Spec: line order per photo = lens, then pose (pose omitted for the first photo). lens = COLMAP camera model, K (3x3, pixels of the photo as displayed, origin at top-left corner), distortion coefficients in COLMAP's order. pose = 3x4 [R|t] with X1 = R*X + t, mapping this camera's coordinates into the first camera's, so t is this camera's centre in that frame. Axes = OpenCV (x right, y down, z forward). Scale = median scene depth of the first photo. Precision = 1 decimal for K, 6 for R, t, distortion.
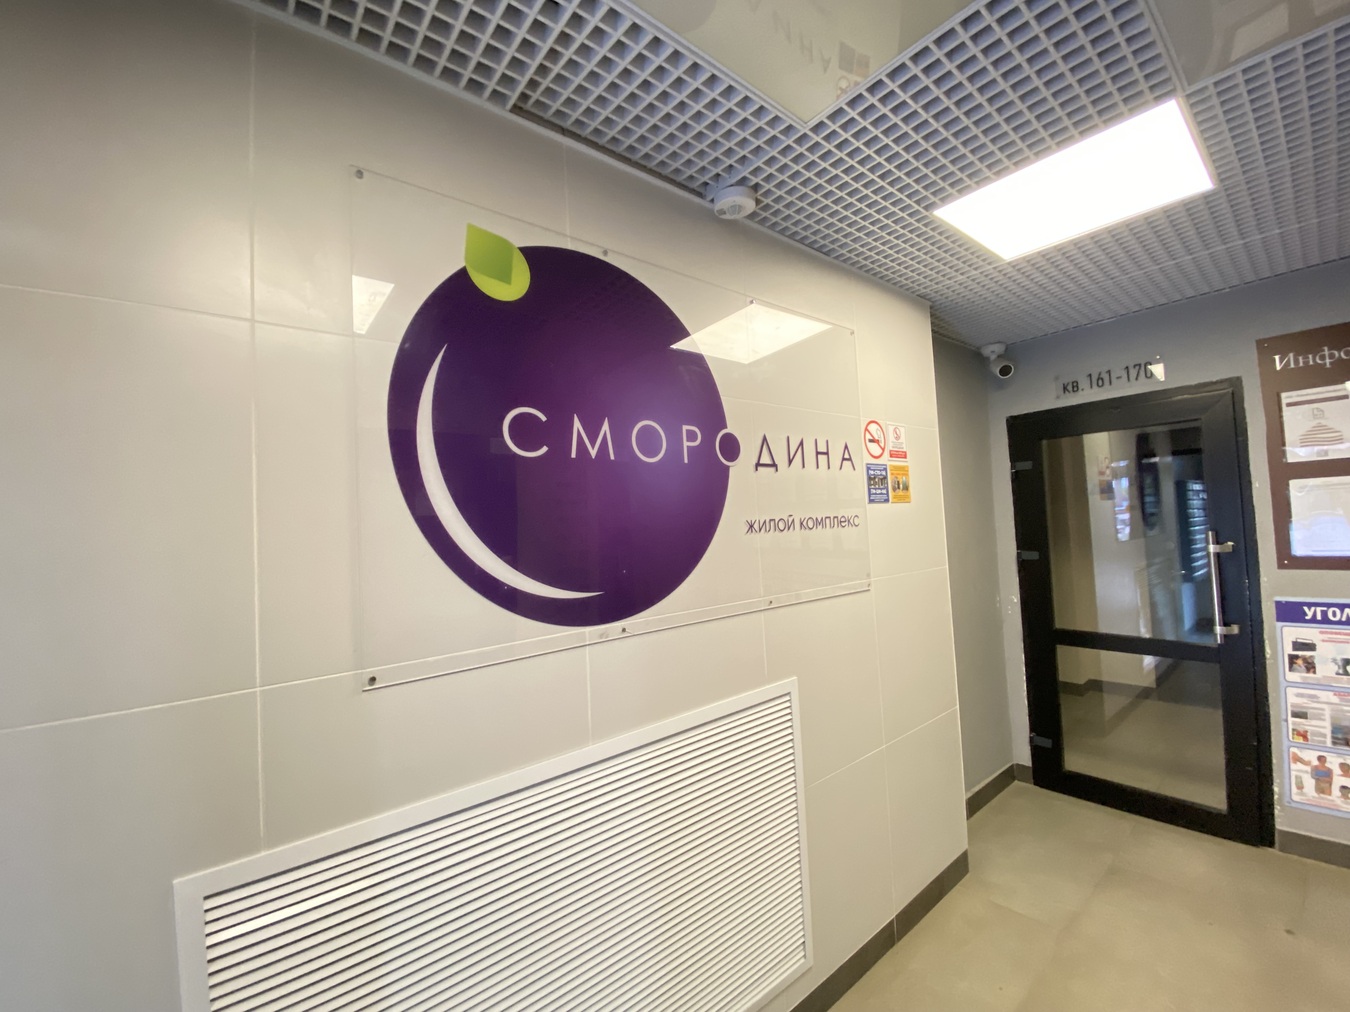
lens RADIAL K [[546.5, 0, 679.0], [0, 546.5, 505.0], [0, 0, 1]] dist [0.014799, -0.017843]
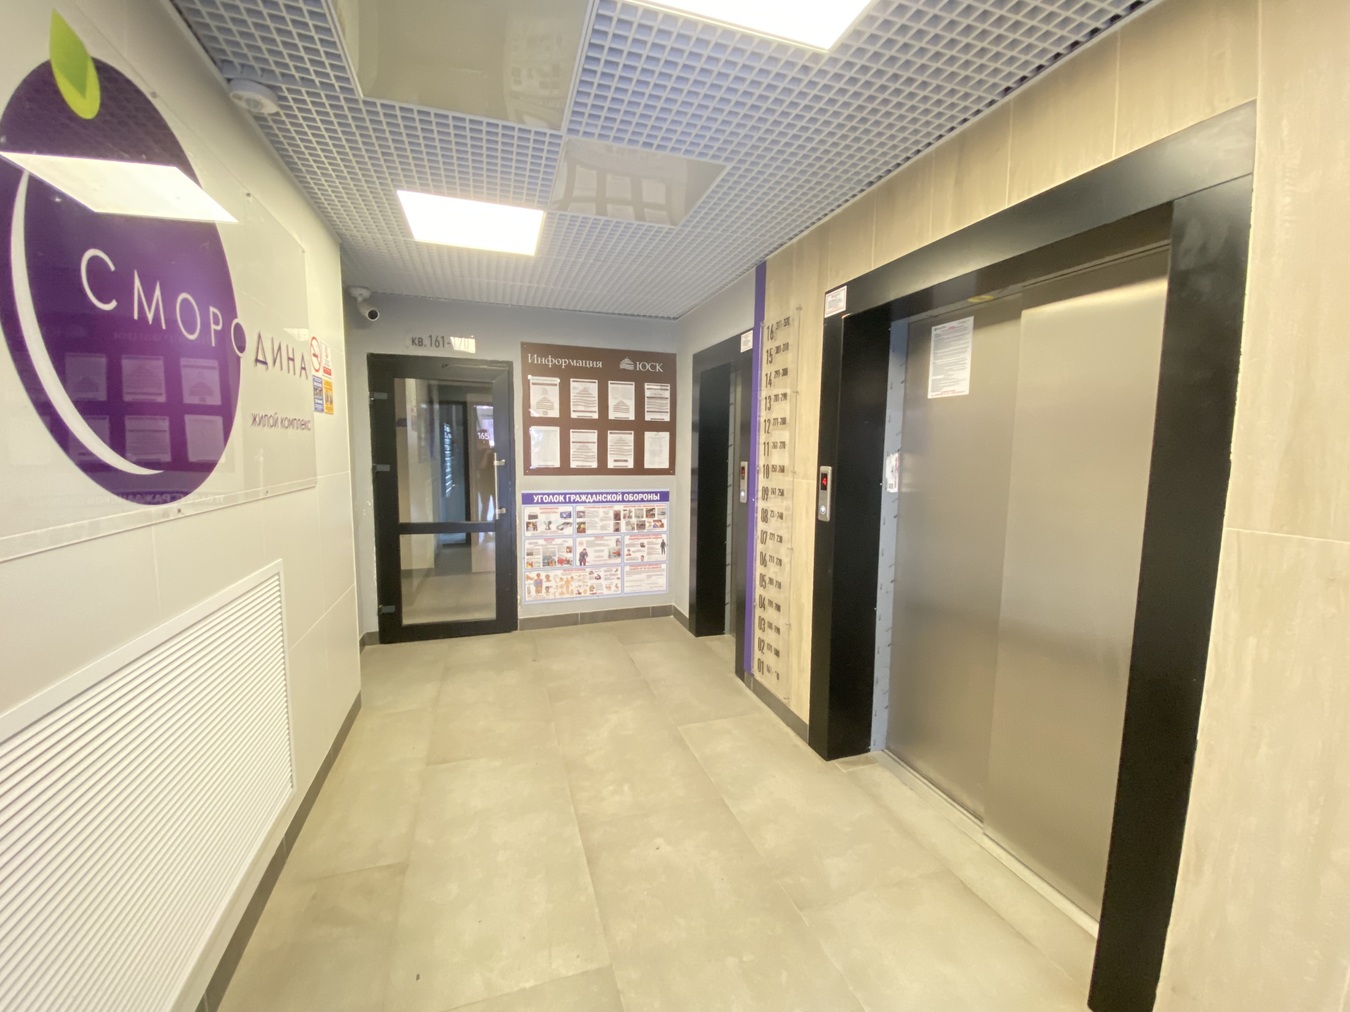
lens RADIAL K [[542.6, 0, 675.0], [0, 542.6, 506.0], [0, 0, 1]] dist [0.002739, -0.016990]
pose [[0.347220, -0.043794, 0.936761, -0.416133], [-0.071505, 0.994765, 0.073010, 0.053250], [-0.935054, -0.092334, 0.342271, -0.094223]]
